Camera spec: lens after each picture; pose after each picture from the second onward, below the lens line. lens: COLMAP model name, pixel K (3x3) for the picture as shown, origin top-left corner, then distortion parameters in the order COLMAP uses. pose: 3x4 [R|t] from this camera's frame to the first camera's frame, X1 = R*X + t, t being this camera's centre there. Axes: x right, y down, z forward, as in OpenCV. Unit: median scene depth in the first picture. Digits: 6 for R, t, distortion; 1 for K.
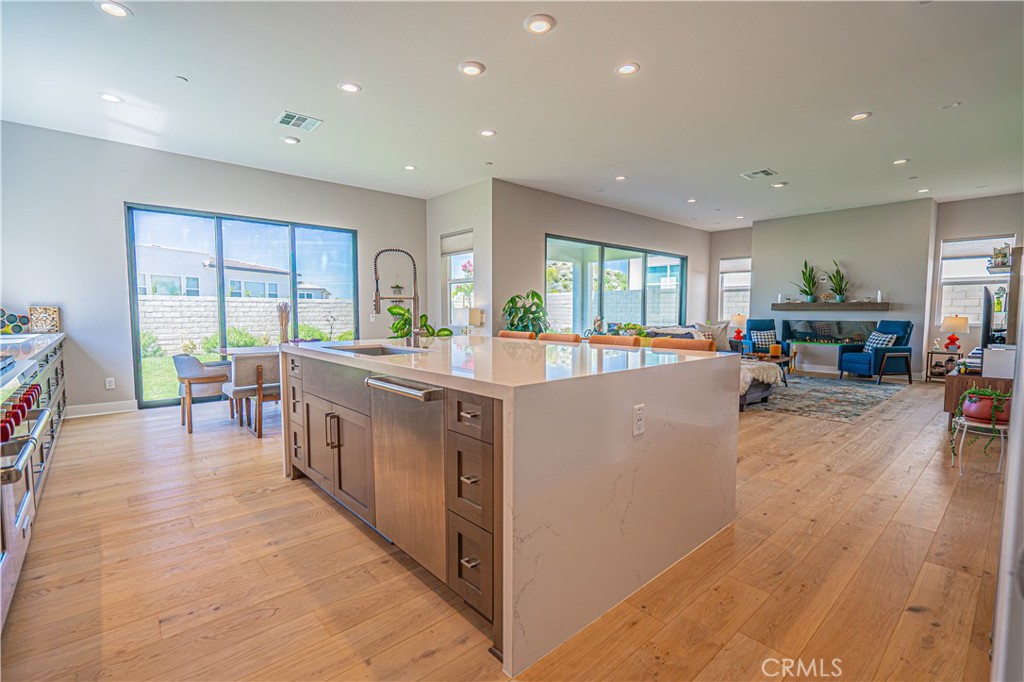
lens RADIAL K [[467.1, 0, 509.3], [0, 467.1, 340.6], [0, 0, 1]] dist [-0.009813, 0.003529]
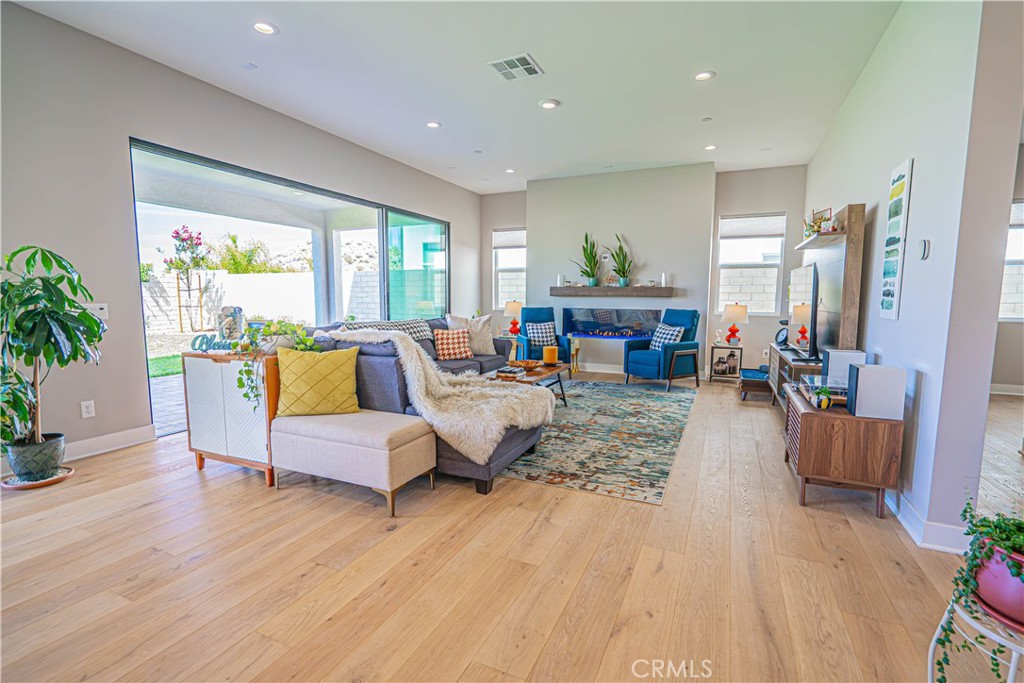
lens RADIAL K [[467.1, 0, 524.5], [0, 467.1, 339.7], [0, 0, 1]] dist [-0.009813, 0.003529]
pose [[0.907066, -0.036017, 0.419444, 0.234637], [0.023218, 0.999097, 0.035582, -0.025435], [-0.420347, -0.022536, 0.907083, 0.370816]]
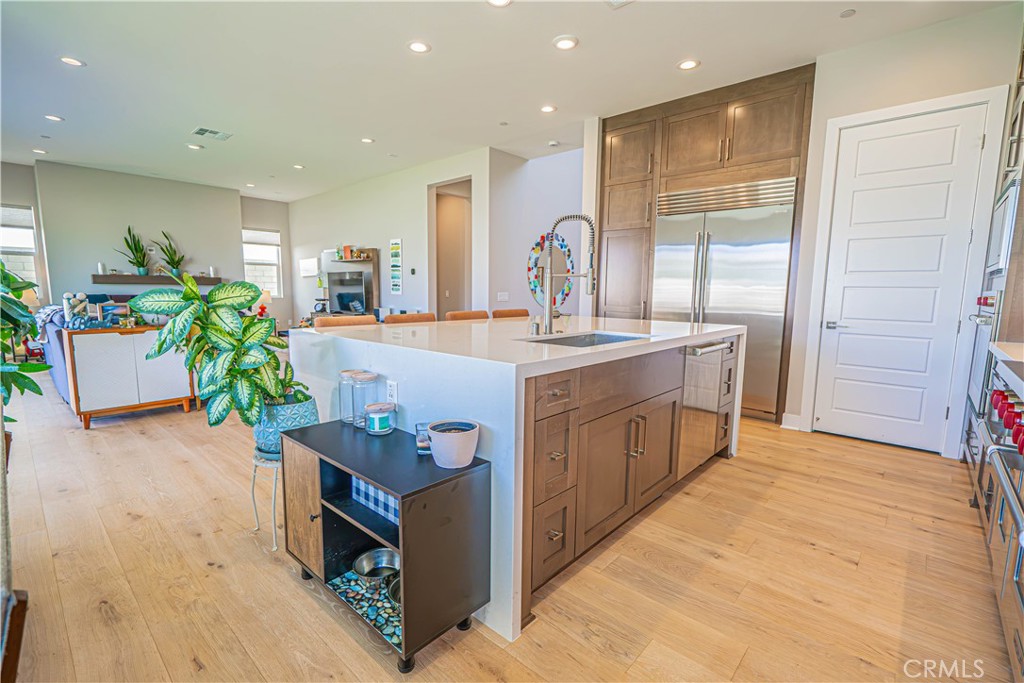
lens RADIAL K [[467.1, 0, 514.1], [0, 467.1, 343.5], [0, 0, 1]] dist [-0.009813, 0.003529]
pose [[-0.114079, -0.117757, 0.986468, -0.403702], [0.048575, 0.991102, 0.123928, -0.031077], [-0.992284, 0.062055, -0.107343, 0.450746]]
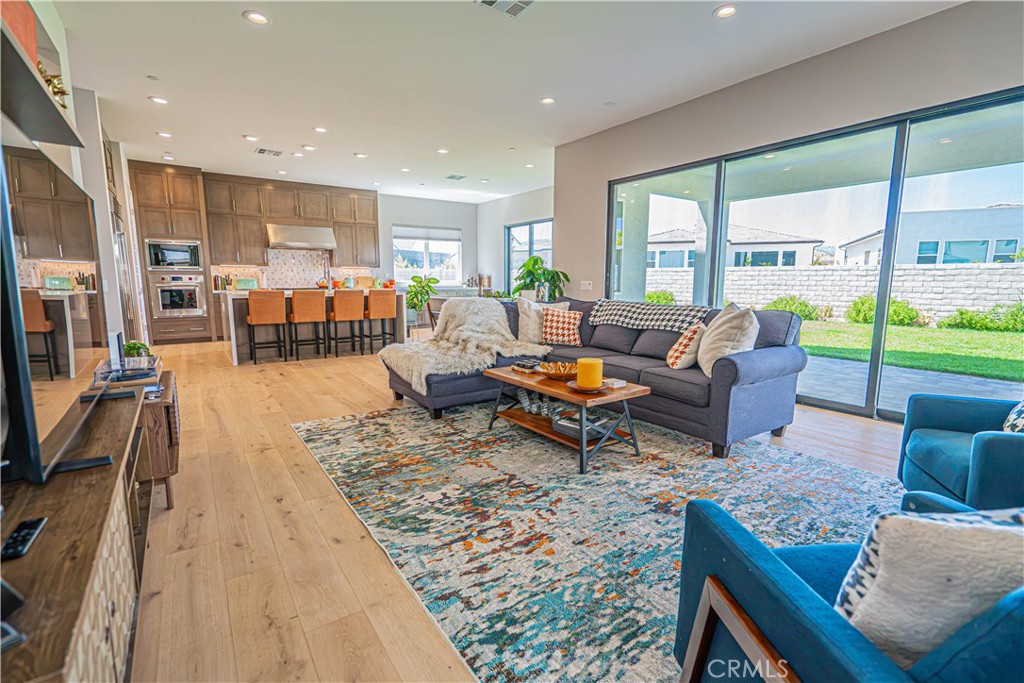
lens RADIAL K [[467.1, 0, 507.4], [0, 467.1, 348.9], [0, 0, 1]] dist [-0.009813, 0.003529]
pose [[-0.124785, 0.143608, -0.981736, 0.903202], [-0.063635, 0.986274, 0.152360, -0.052275], [0.990141, 0.081485, -0.113934, 0.912331]]
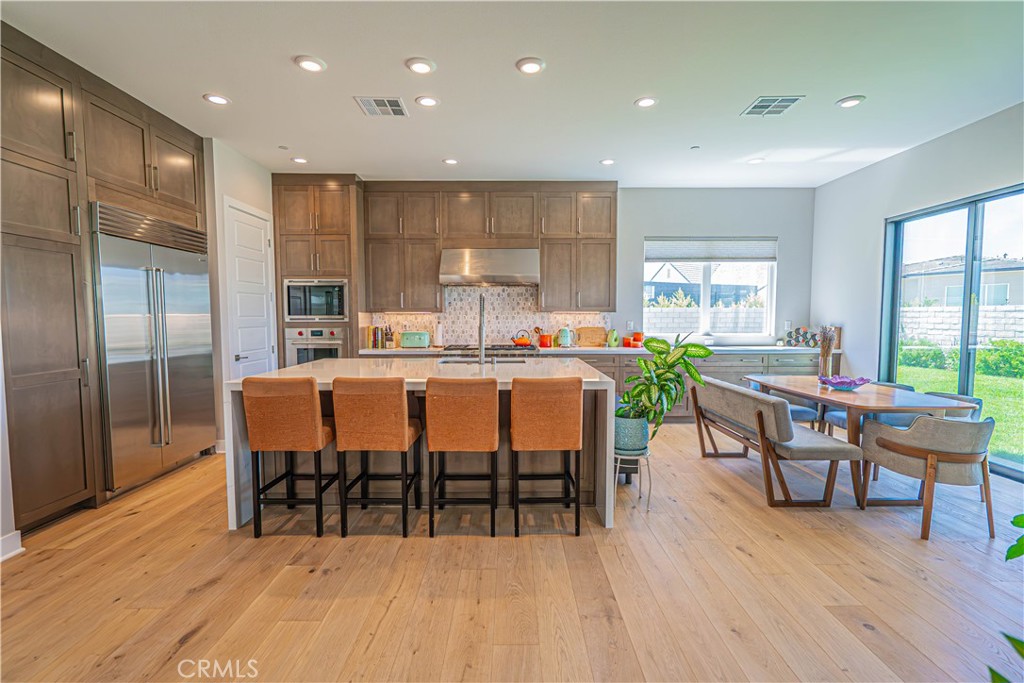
lens RADIAL K [[467.1, 0, 514.2], [0, 467.1, 348.6], [0, 0, 1]] dist [-0.009813, 0.003529]
pose [[-0.660217, 0.051054, -0.749338, 0.290693], [-0.046242, 0.993031, 0.108400, -0.071486], [0.749650, 0.106218, -0.653255, 0.761924]]
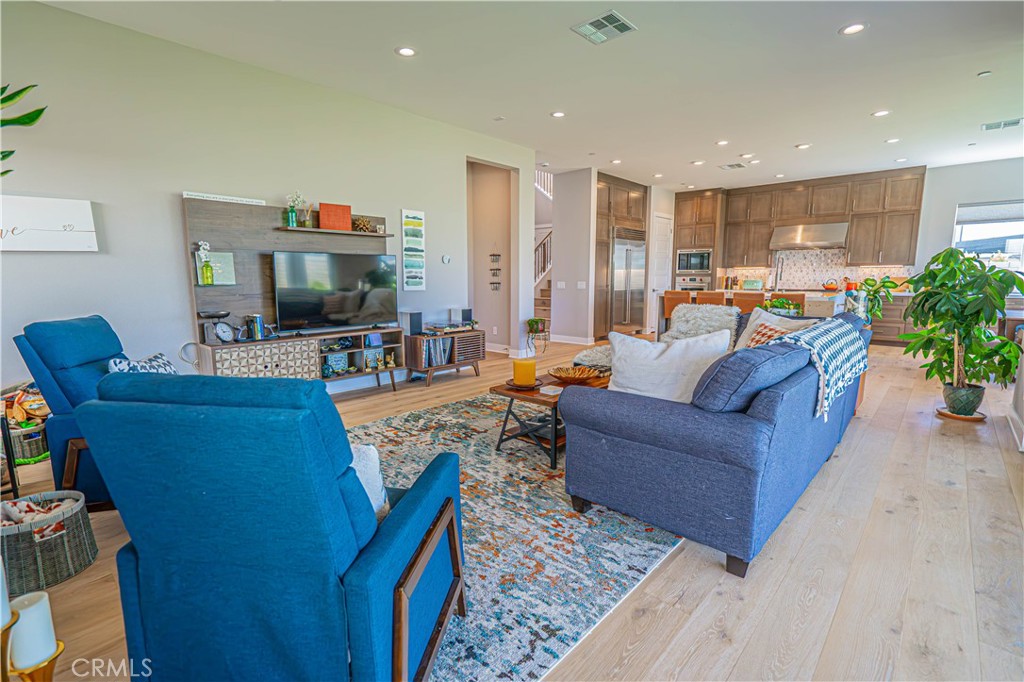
lens RADIAL K [[467.1, 0, 512.1], [0, 467.1, 345.5], [0, 0, 1]] dist [-0.009813, 0.003529]
pose [[-0.995872, 0.014411, -0.089616, 0.580891], [-0.004377, 0.978544, 0.205991, -0.090037], [0.090661, 0.205533, -0.974442, 1.337958]]
